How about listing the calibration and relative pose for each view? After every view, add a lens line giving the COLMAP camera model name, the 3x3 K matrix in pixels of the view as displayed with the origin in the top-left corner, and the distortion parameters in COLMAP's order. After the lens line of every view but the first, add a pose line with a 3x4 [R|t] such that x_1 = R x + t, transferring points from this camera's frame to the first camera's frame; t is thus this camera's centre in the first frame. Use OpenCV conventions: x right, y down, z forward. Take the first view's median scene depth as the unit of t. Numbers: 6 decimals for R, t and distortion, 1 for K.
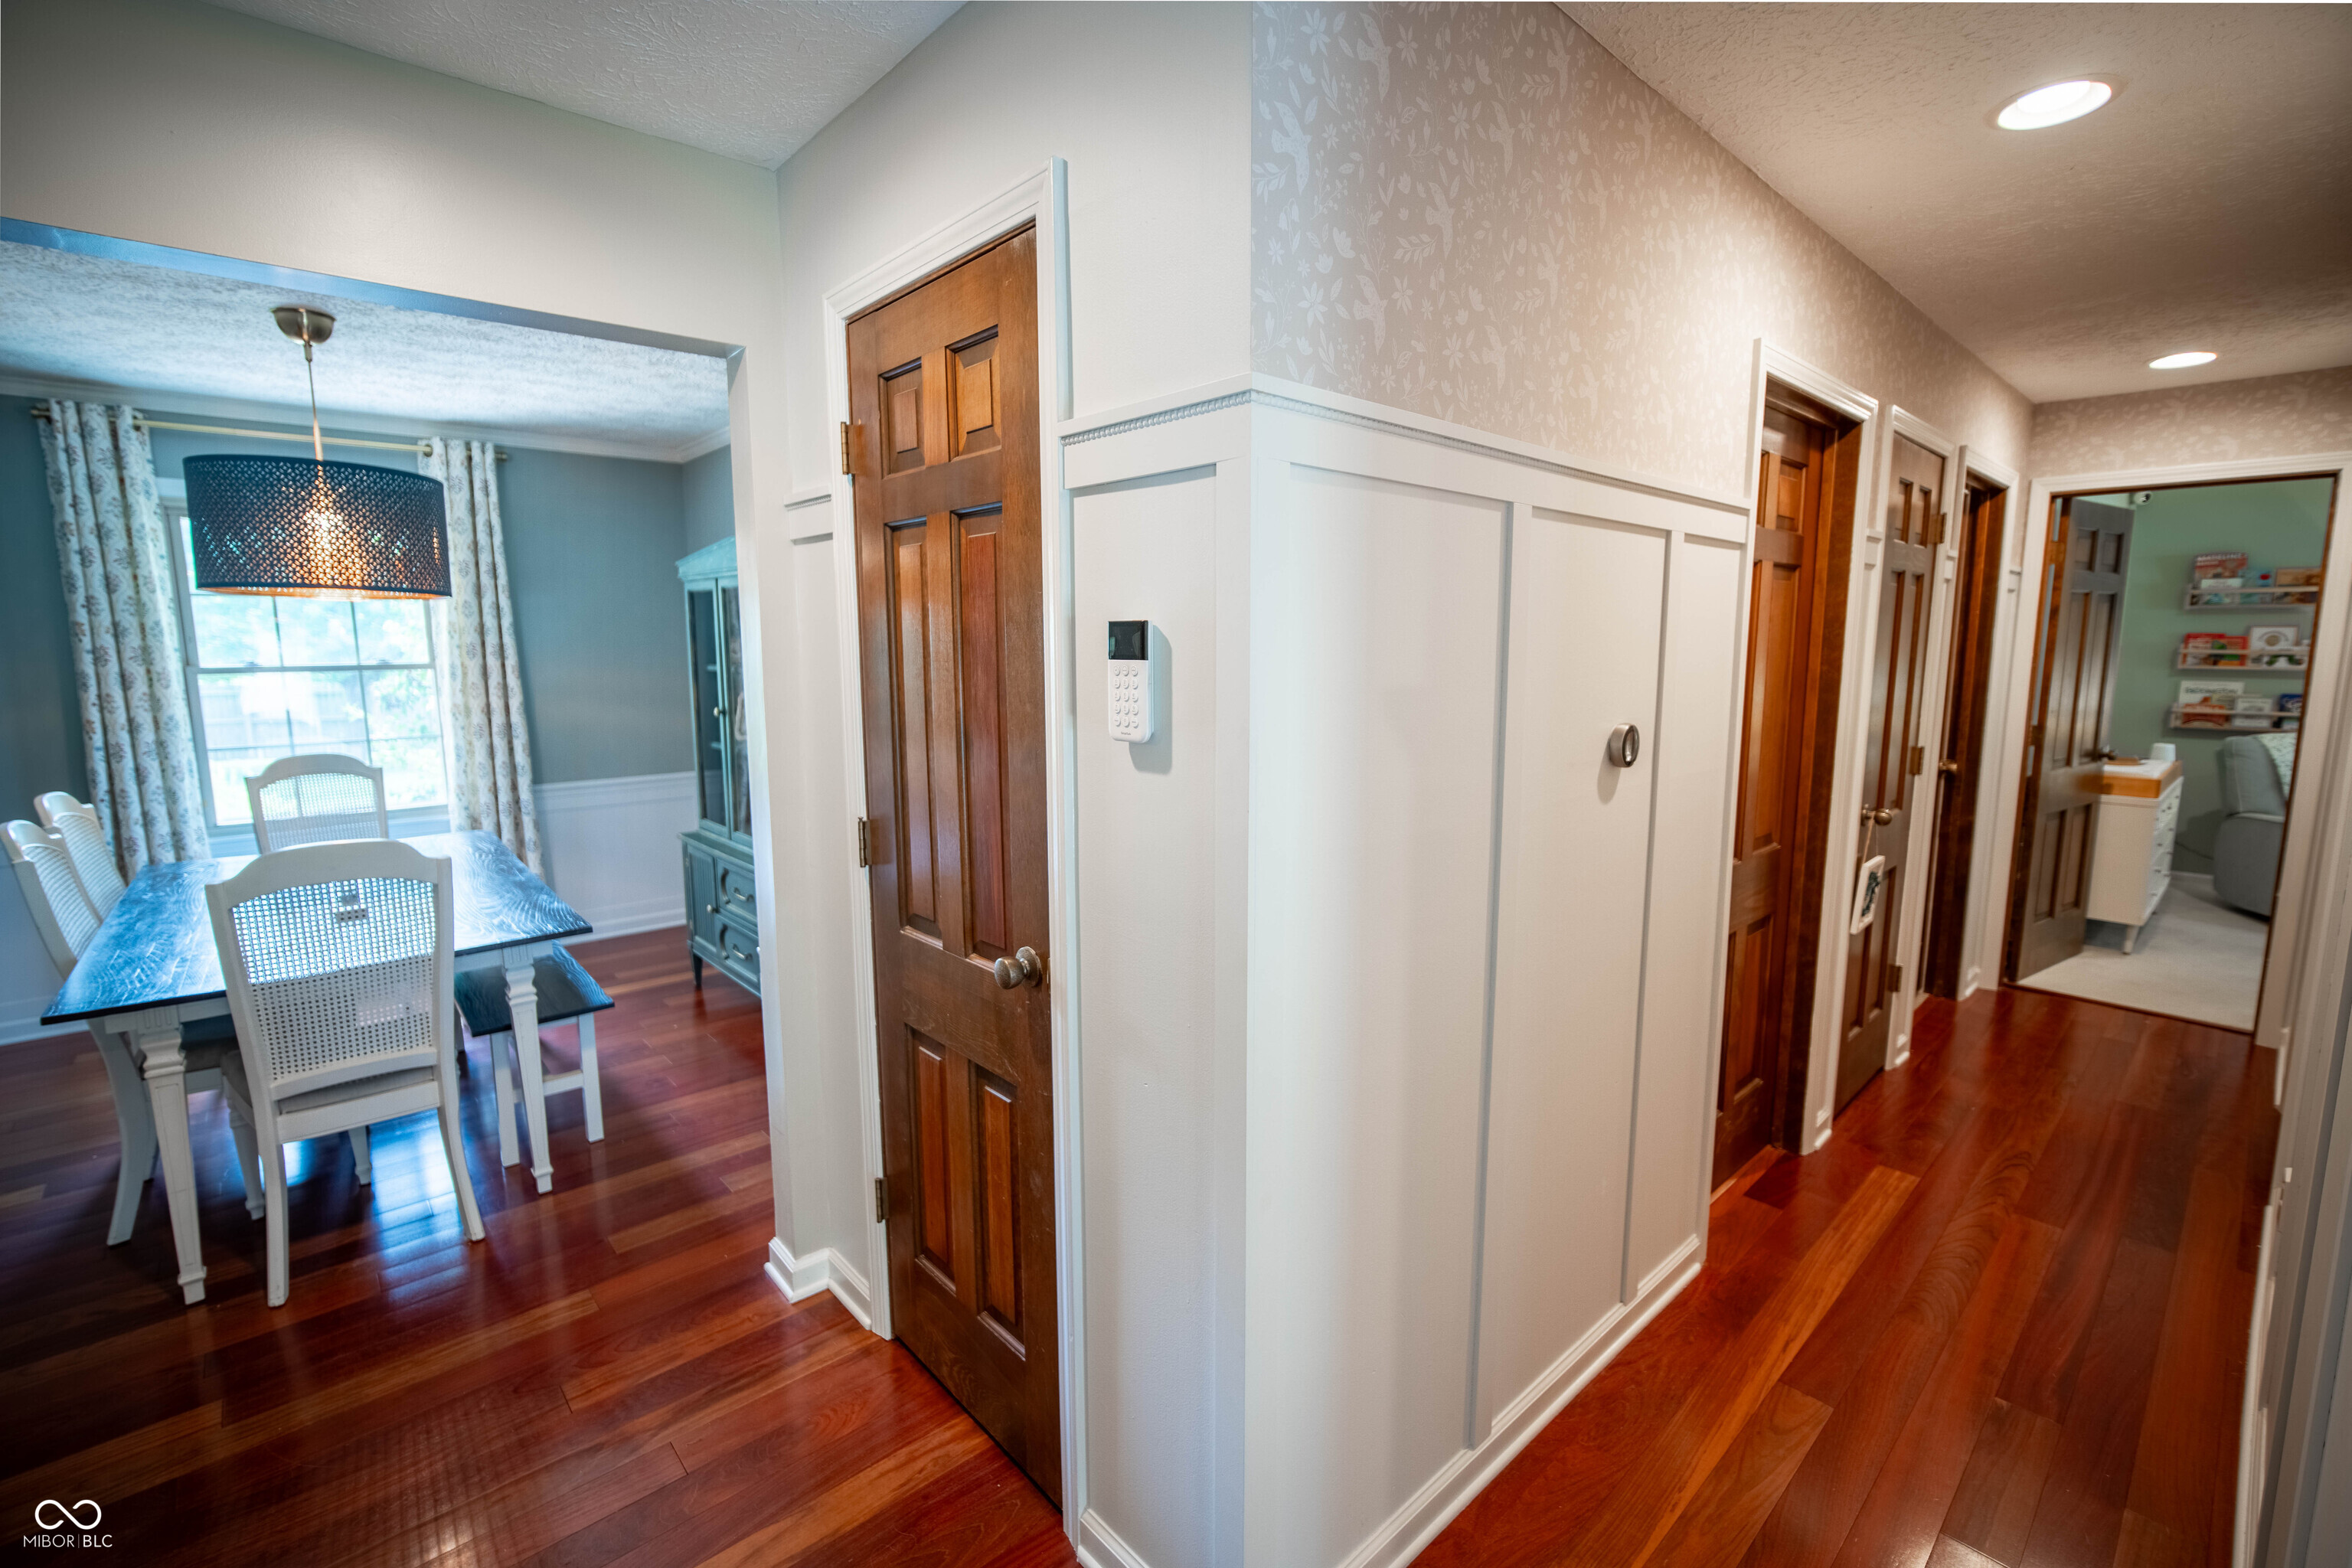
lens RADIAL K [[1027.8, 0, 1166.2], [0, 1027.8, 779.7], [0, 0, 1]] dist [-0.001436, -0.000031]
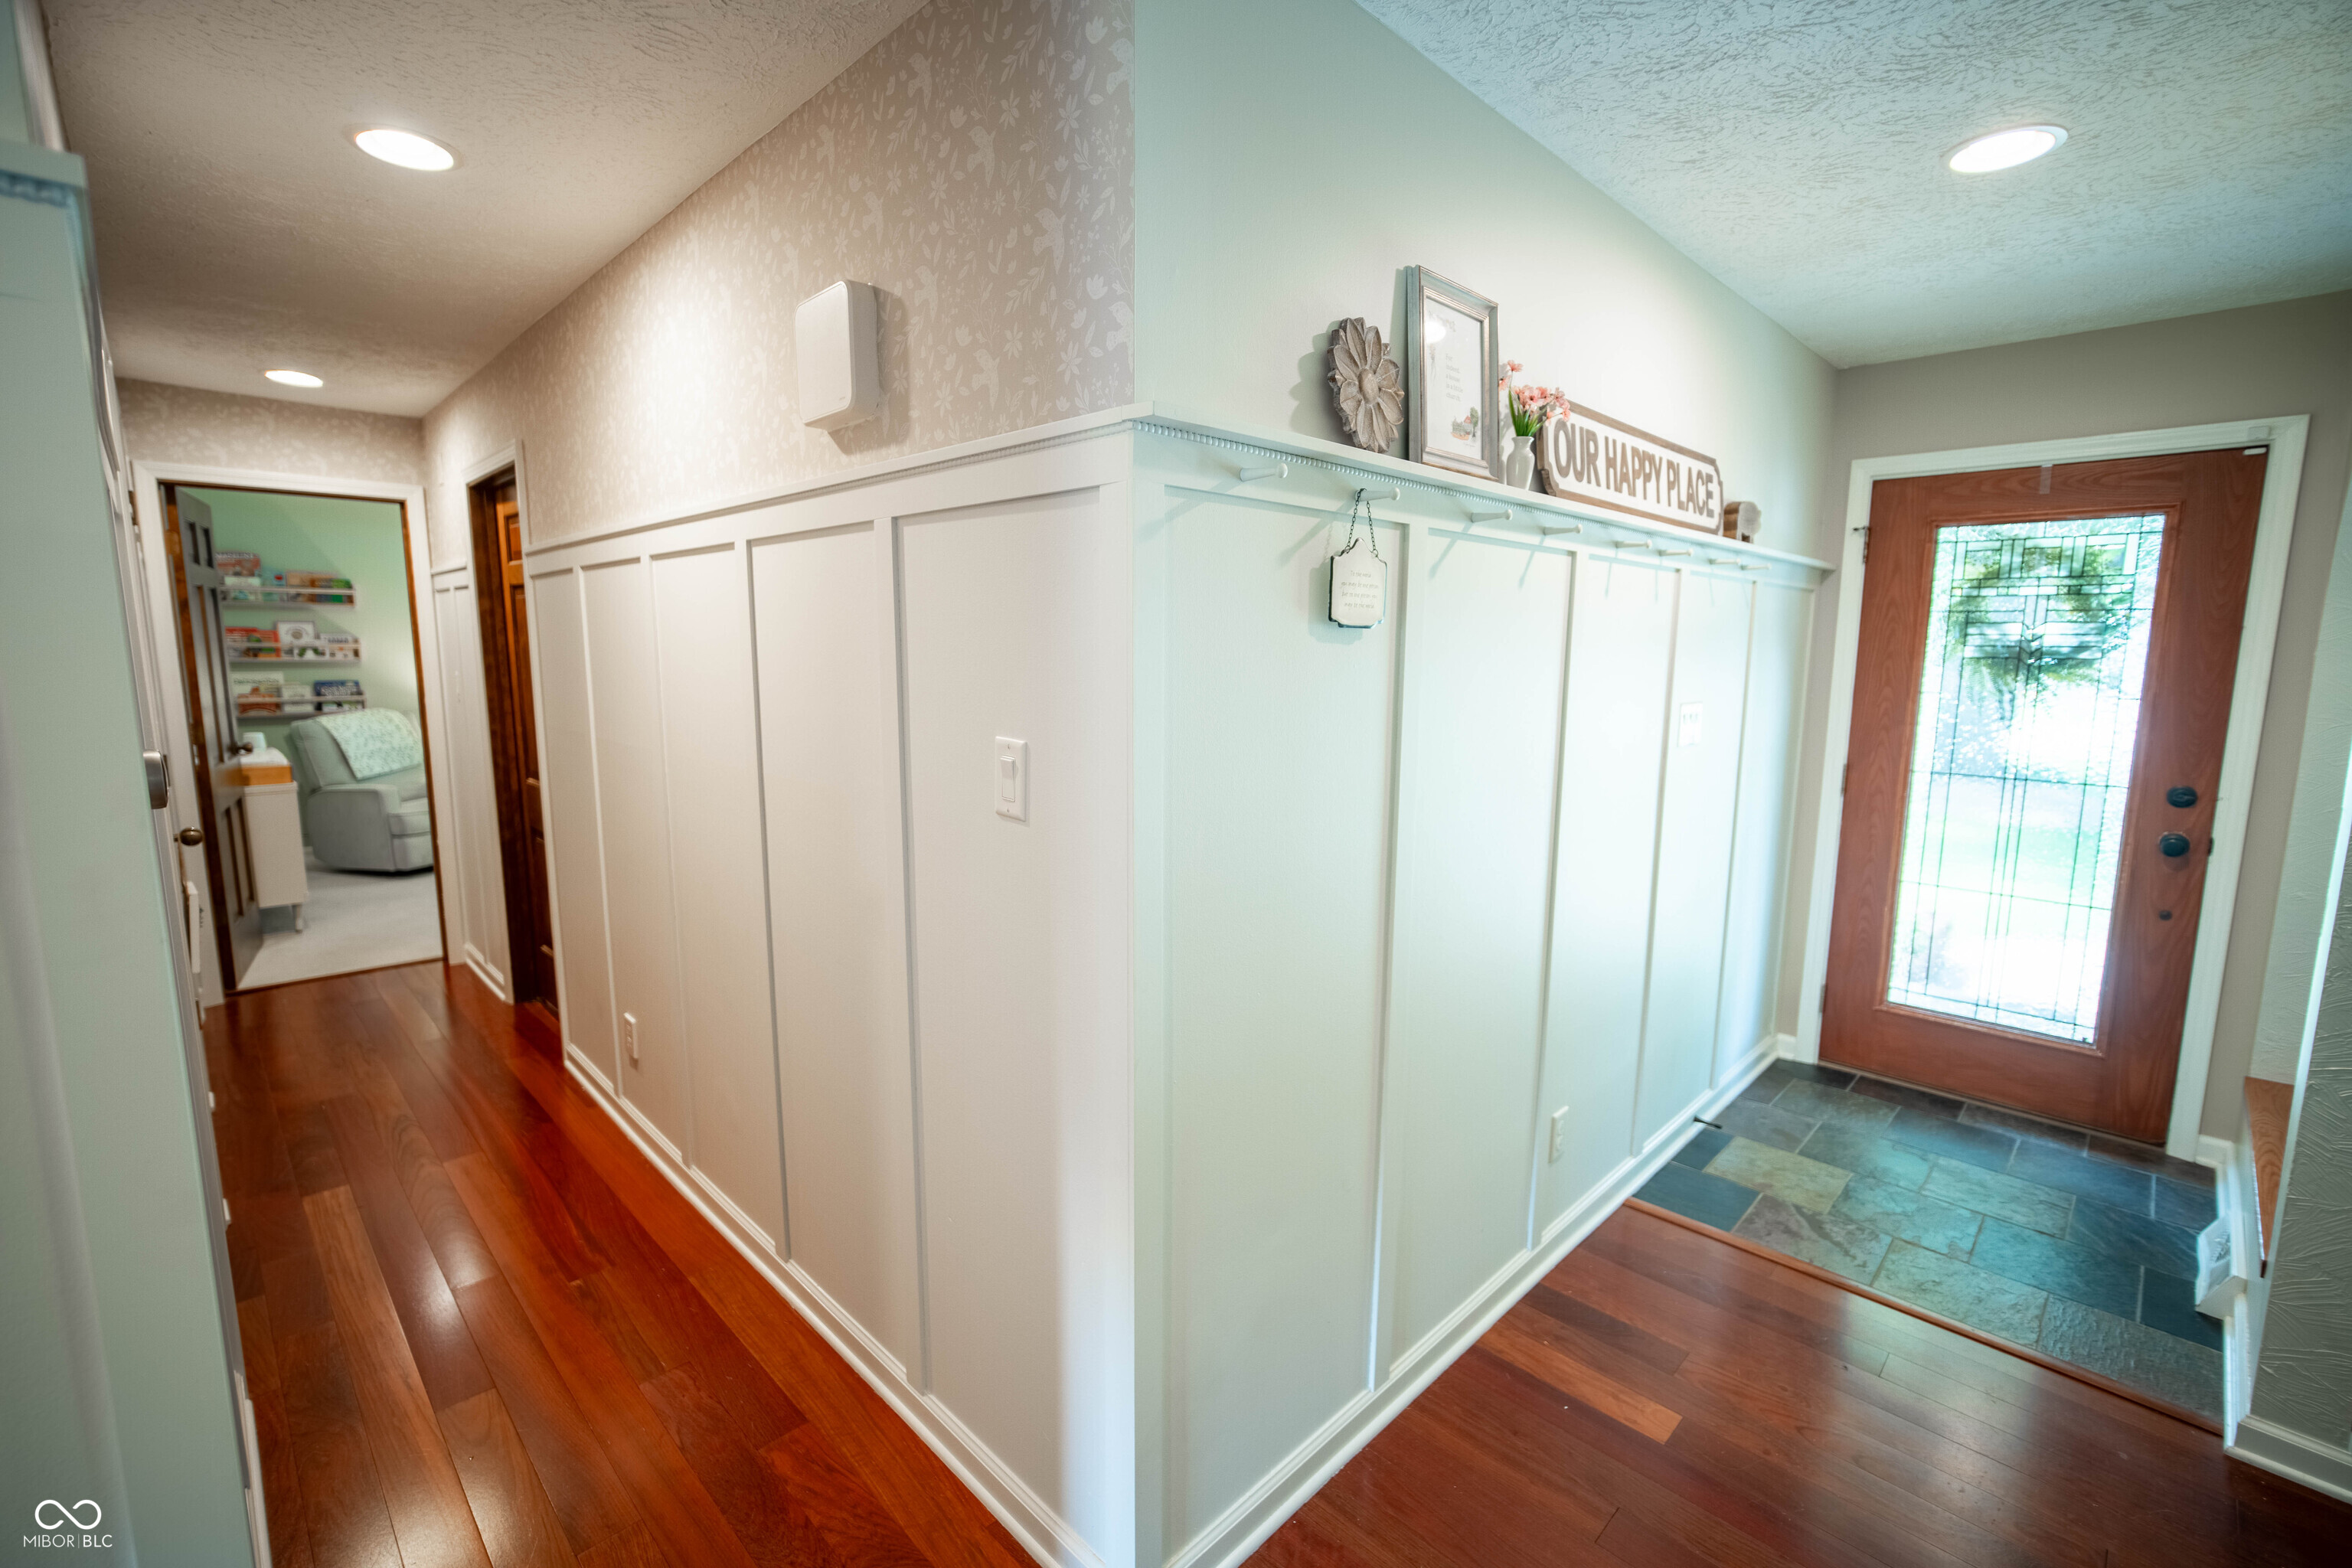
lens RADIAL K [[1027.8, 0, 1166.8], [0, 1027.8, 788.2], [0, 0, 1]] dist [-0.001436, -0.000031]
pose [[-0.044598, -0.141449, 0.988940, -0.132564], [0.124536, 0.981416, 0.145989, -0.018691], [-0.991212, 0.129669, -0.026154, 0.119800]]
